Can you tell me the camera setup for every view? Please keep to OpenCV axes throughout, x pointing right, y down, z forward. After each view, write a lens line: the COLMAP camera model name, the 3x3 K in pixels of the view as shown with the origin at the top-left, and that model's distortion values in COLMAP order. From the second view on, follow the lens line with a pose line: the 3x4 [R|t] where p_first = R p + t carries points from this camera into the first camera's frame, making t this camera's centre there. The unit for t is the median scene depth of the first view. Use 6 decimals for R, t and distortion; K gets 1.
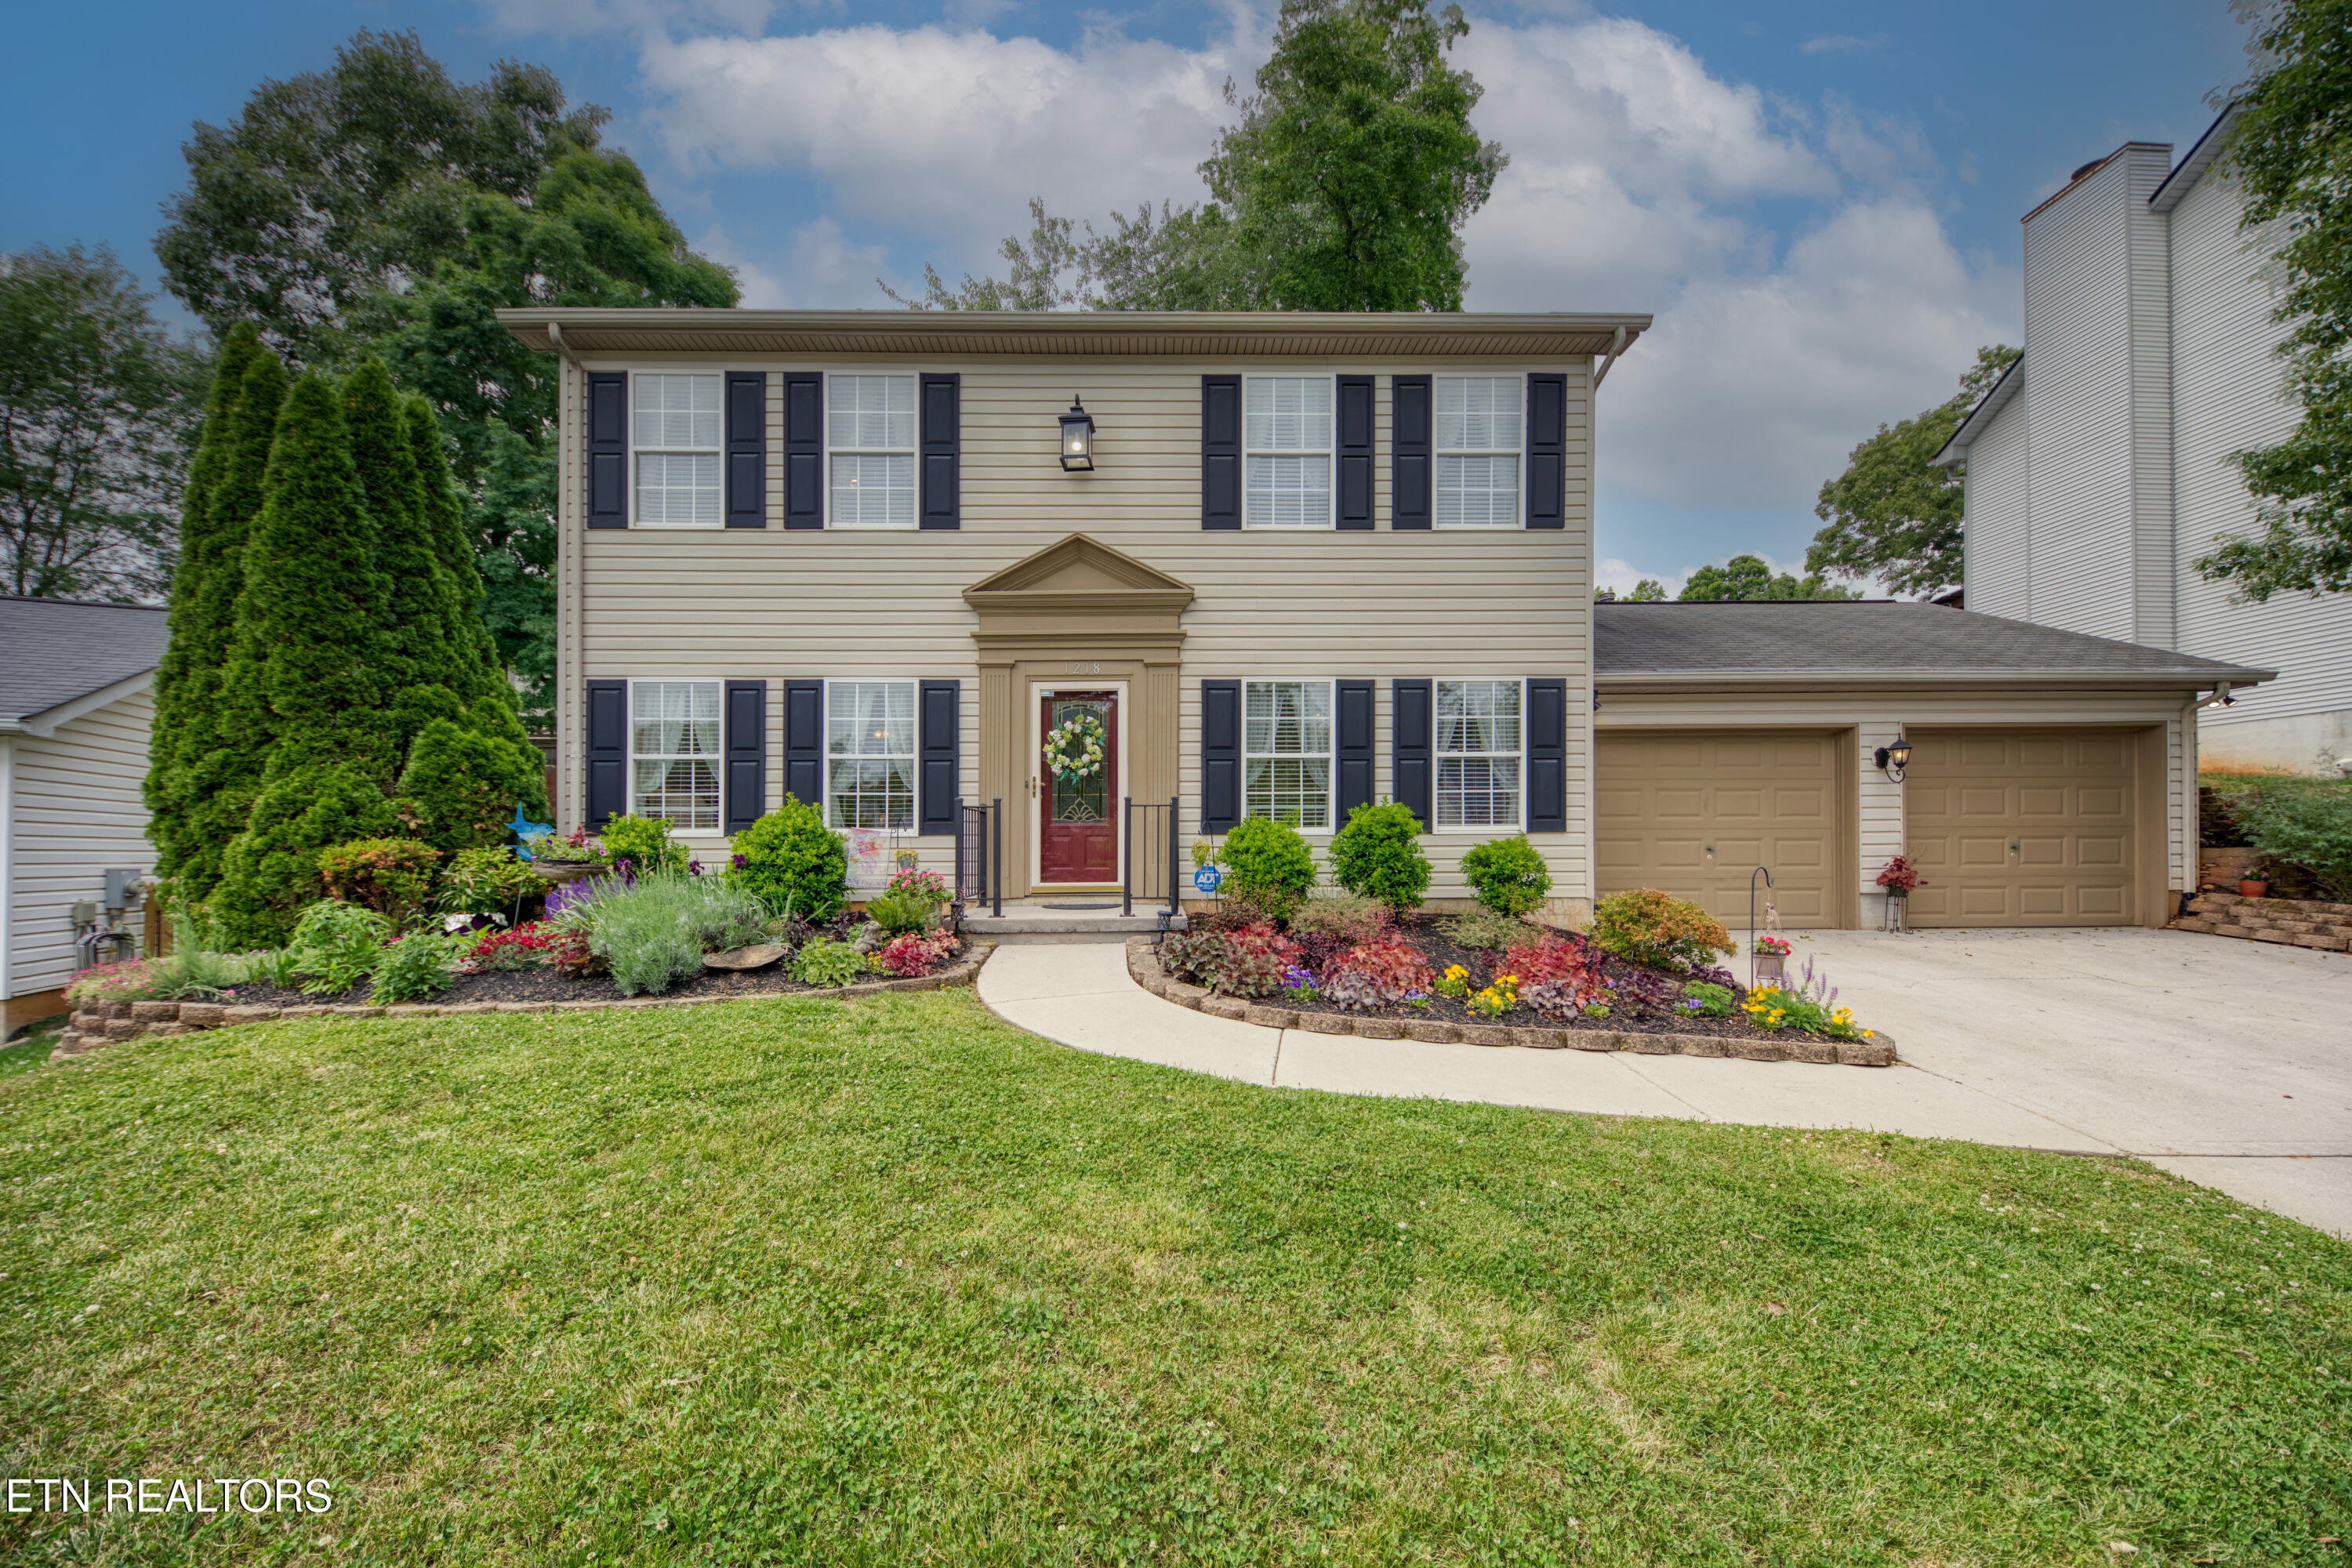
lens RADIAL K [[843.1, 0, 1186.8], [0, 843.1, 840.0], [0, 0, 1]] dist [0.008221, -0.000059]
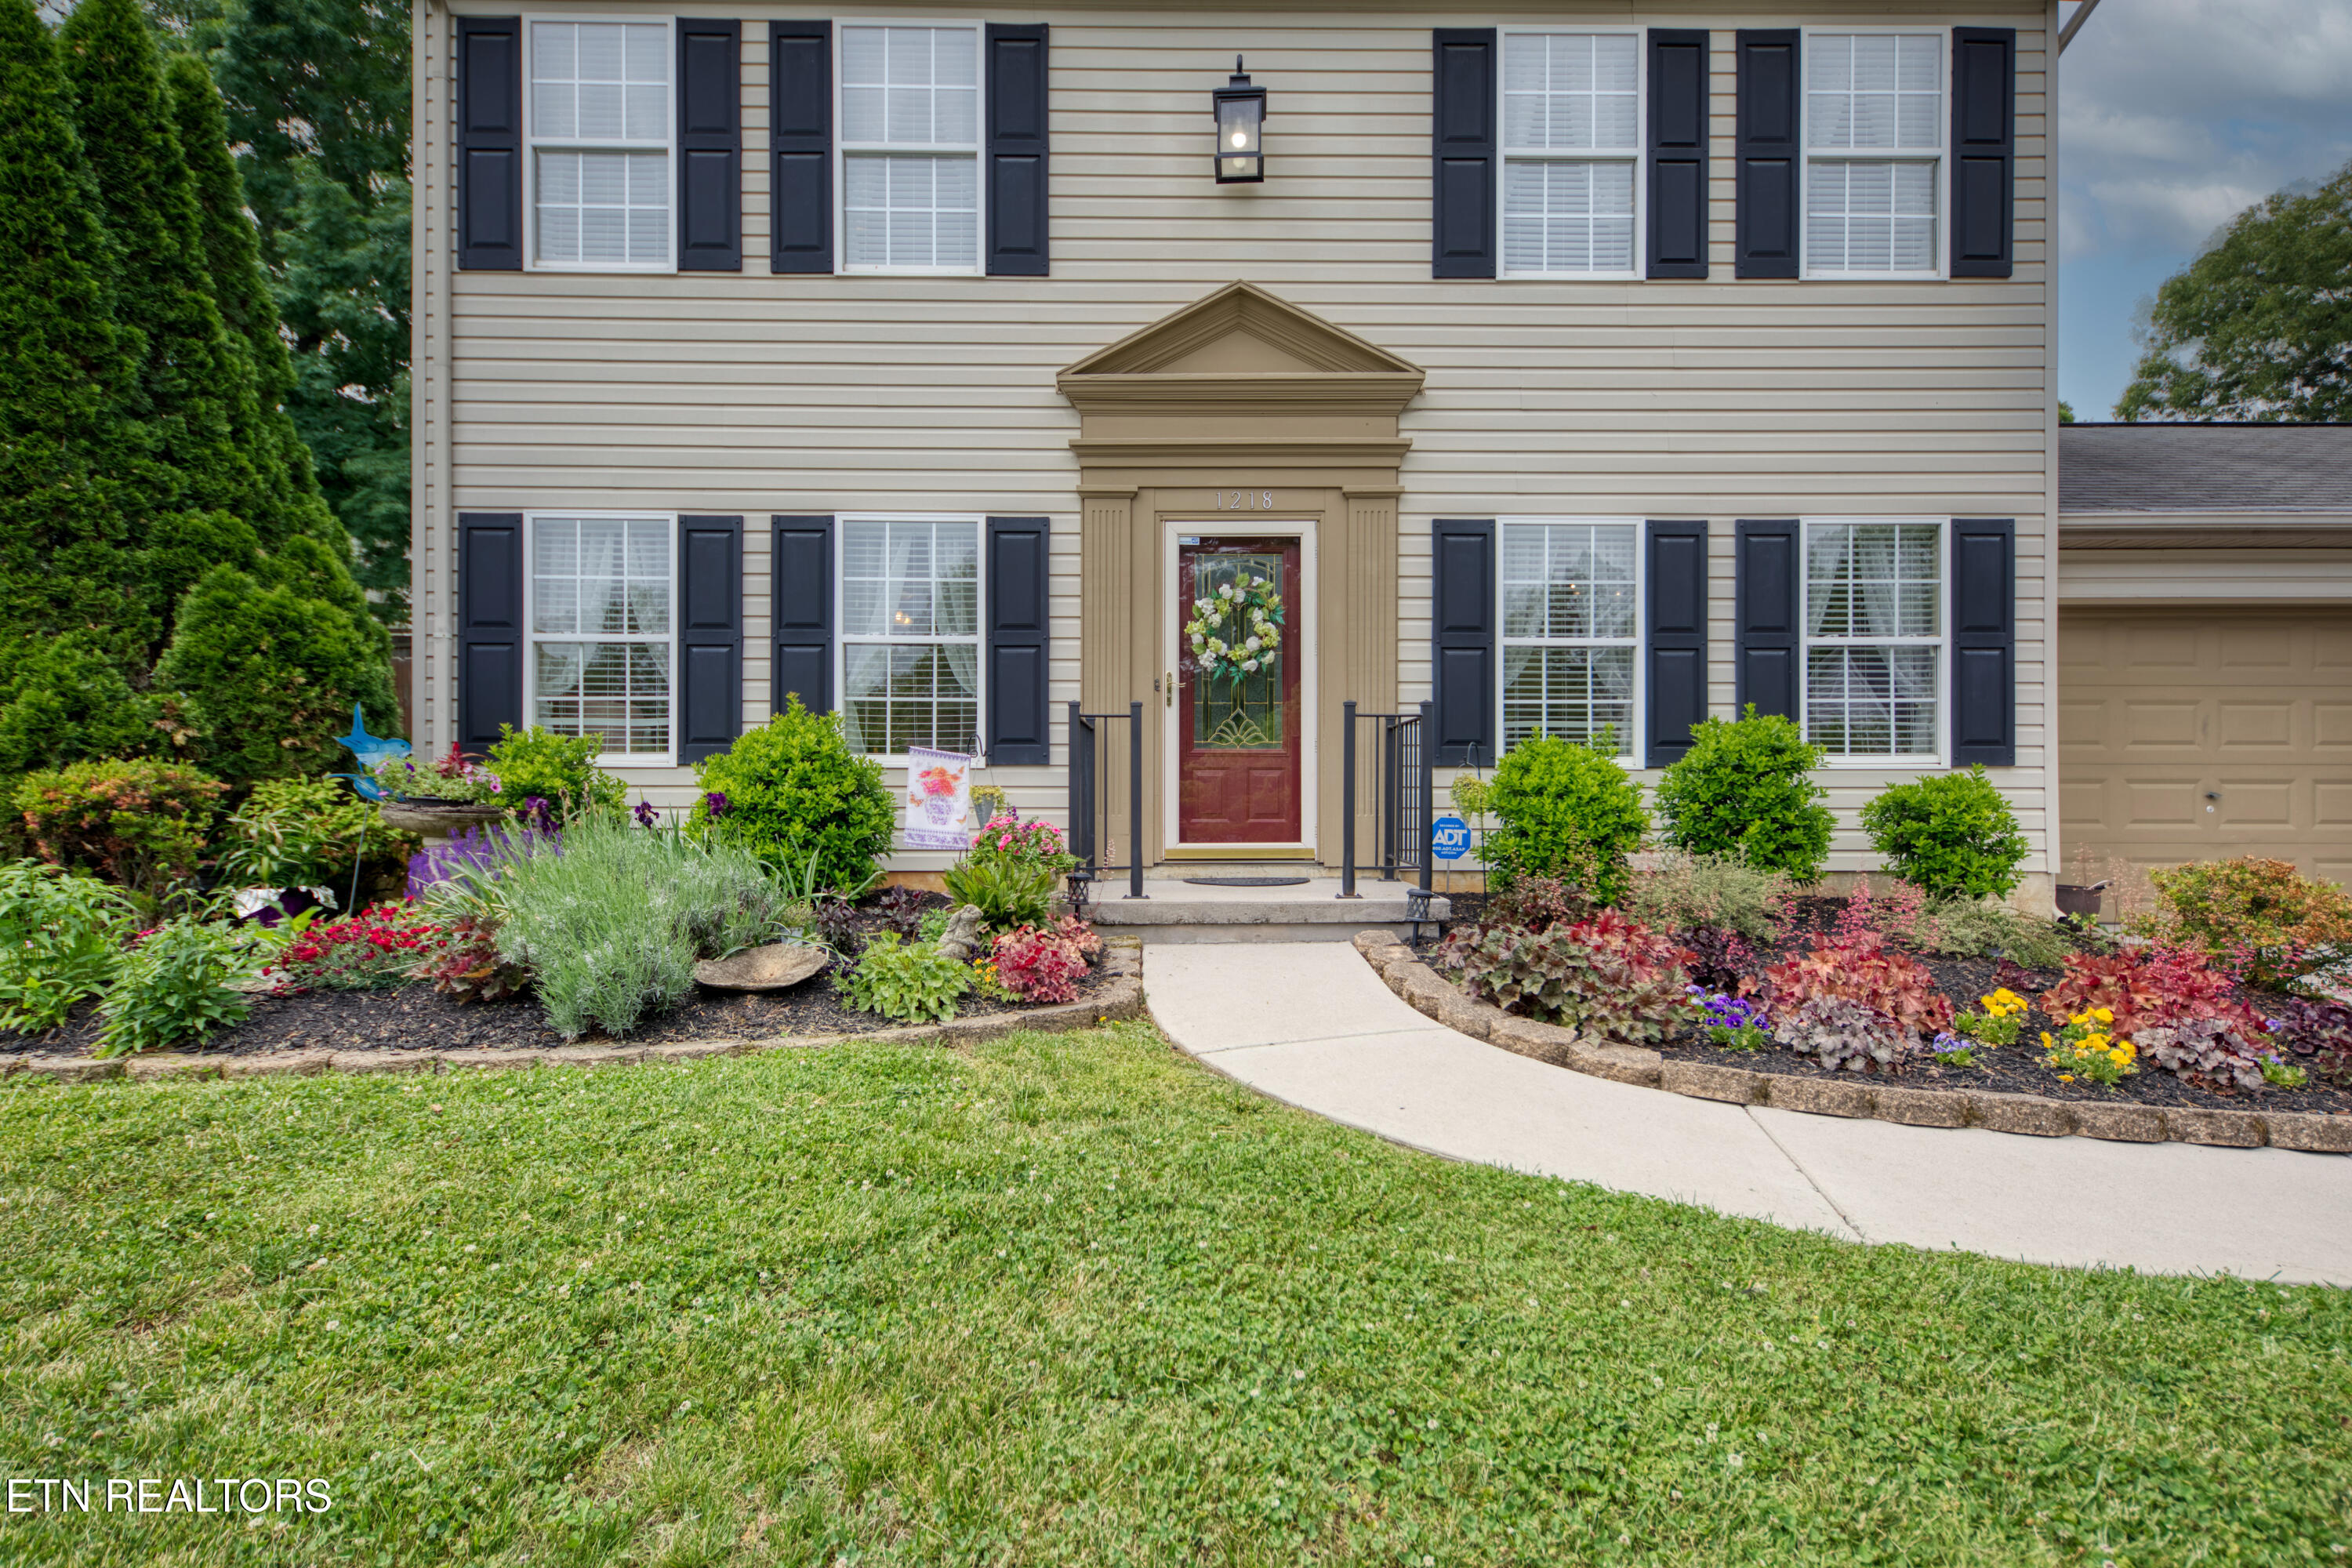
lens RADIAL K [[1093.8, 0, 1172.1], [0, 1093.8, 805.7], [0, 0, 1]] dist [0.011584, -0.000329]
pose [[0.999920, 0.004720, -0.011766, -0.169878], [-0.004632, 0.999962, 0.007446, 0.016950], [0.011800, -0.007391, 0.999903, 0.191904]]
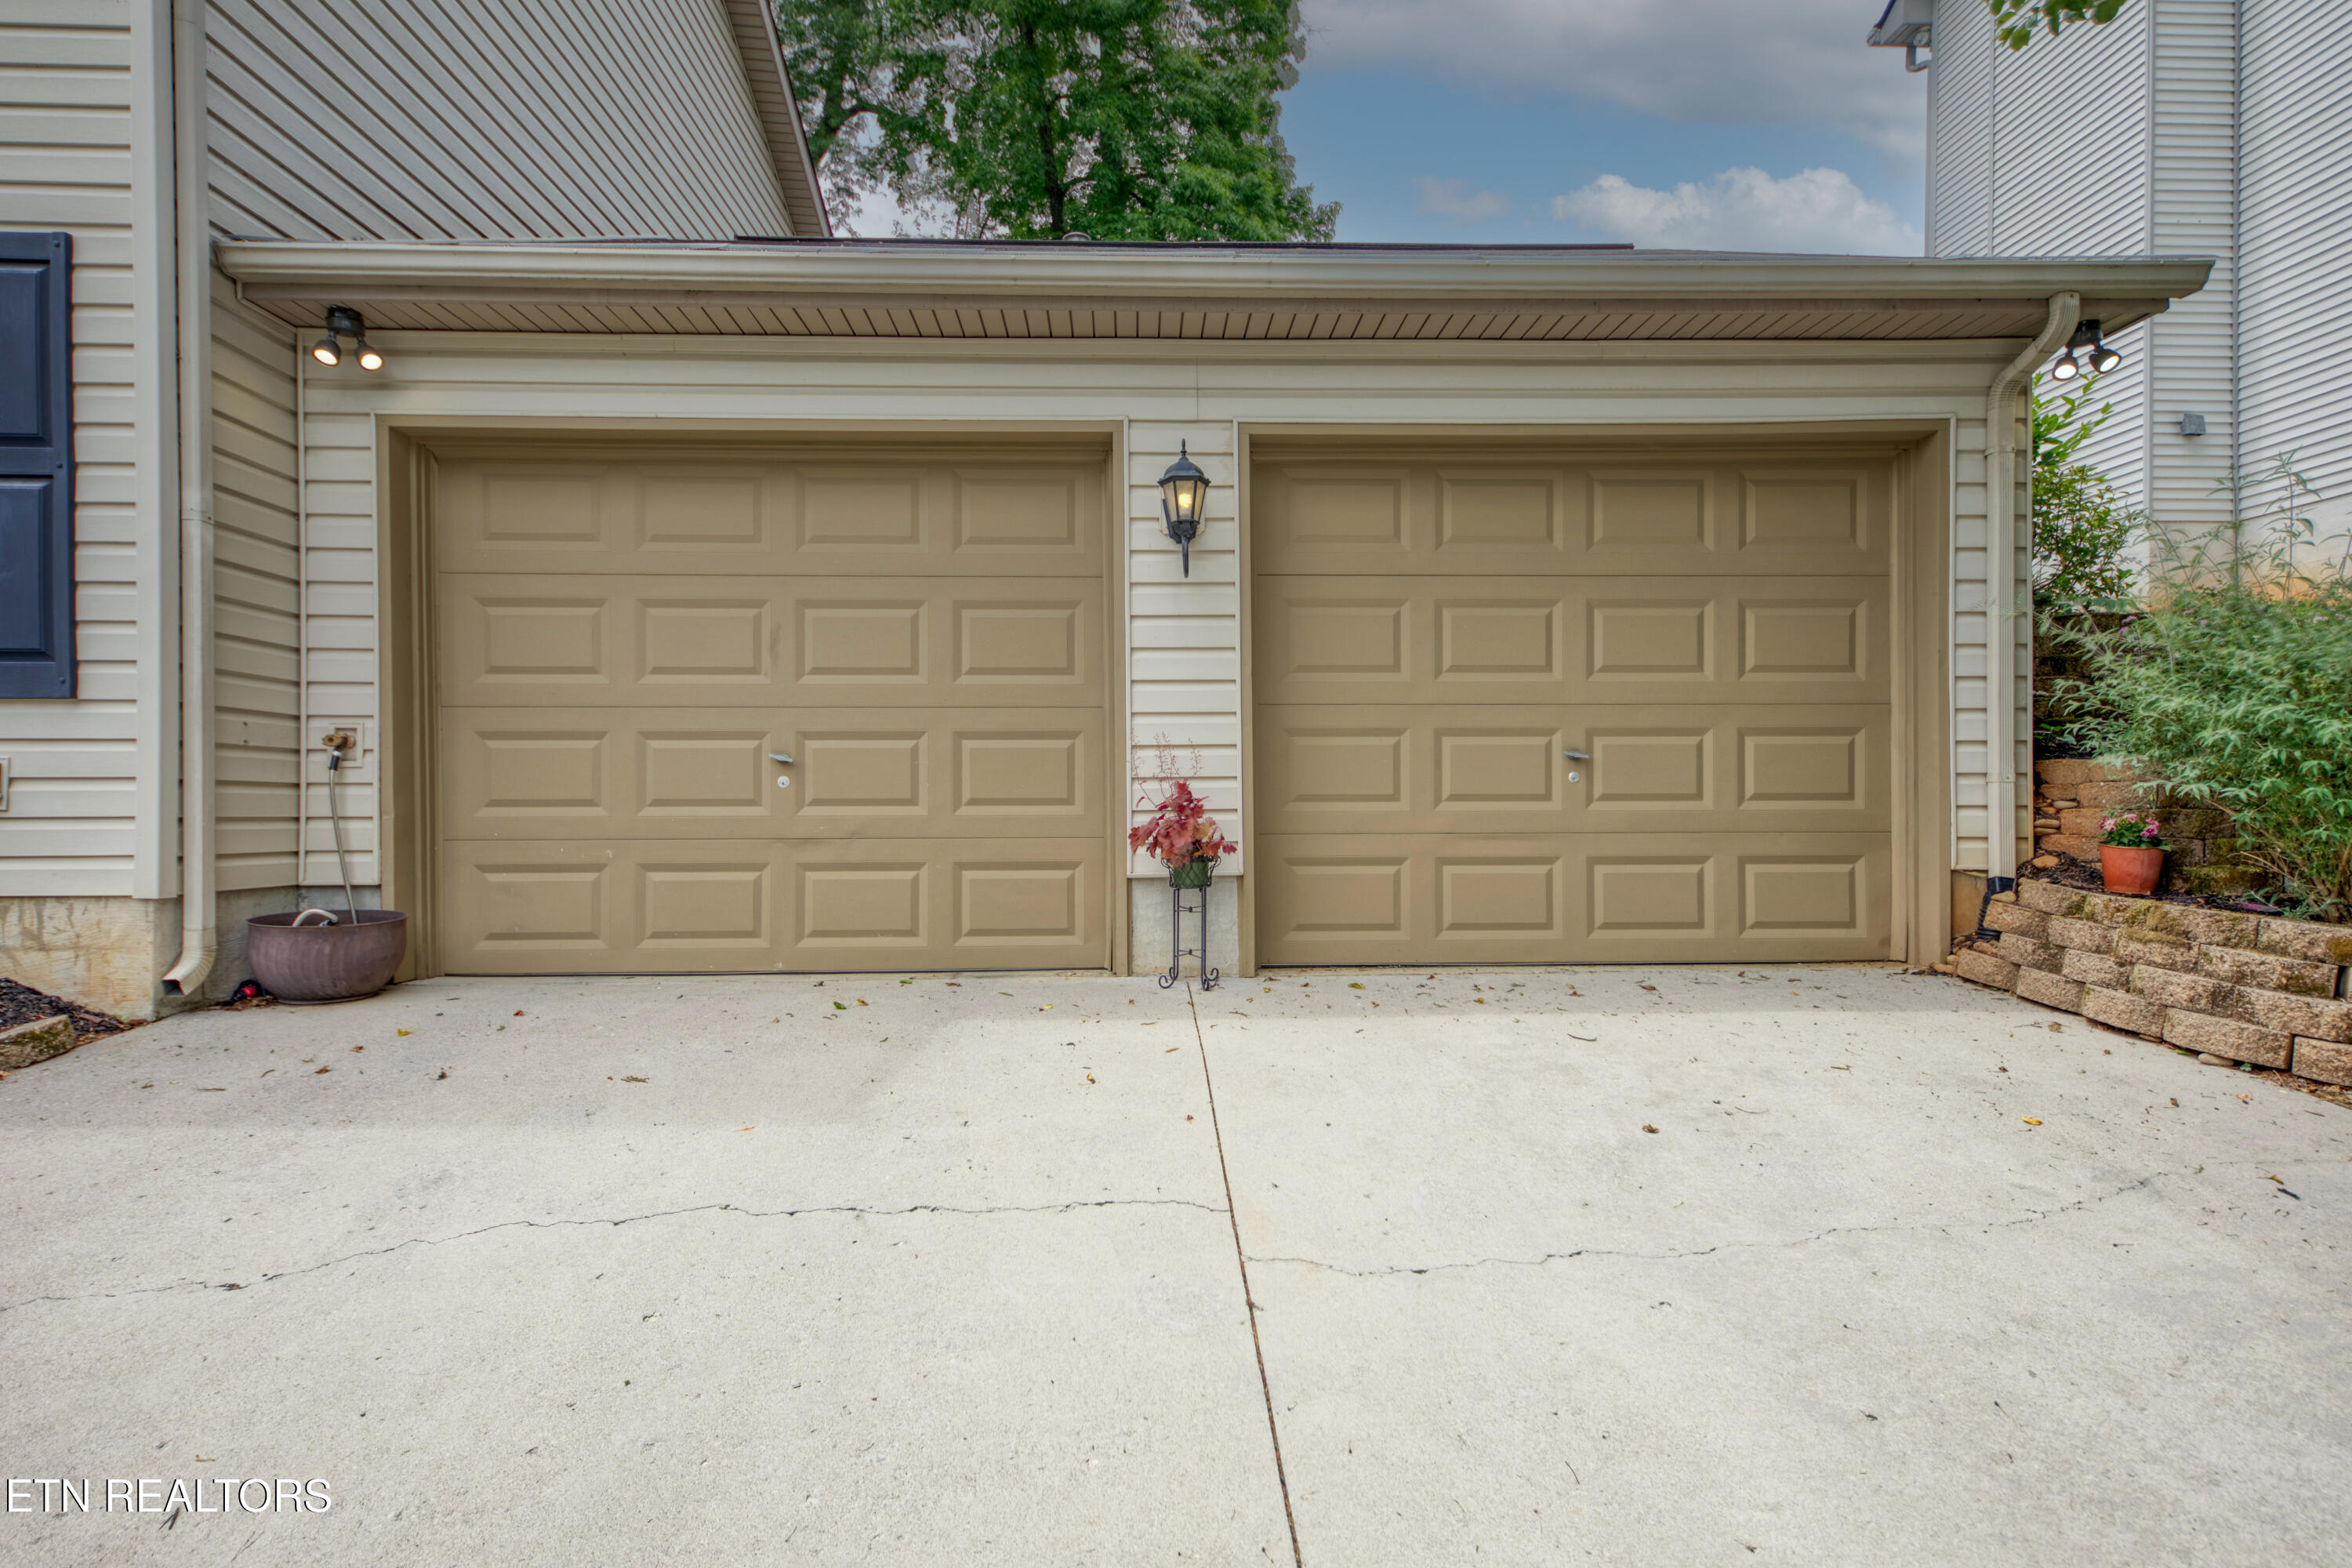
lens RADIAL K [[1173.3, 0, 1176.0], [0, 1173.3, 784.0], [0, 0, 1]] dist [0.033492, 0.000322]
pose [[0.999945, 0.001142, 0.010443, 0.919471], [-0.001148, 0.999999, 0.000592, 0.023871], [-0.010442, -0.000604, 0.999945, 0.546972]]
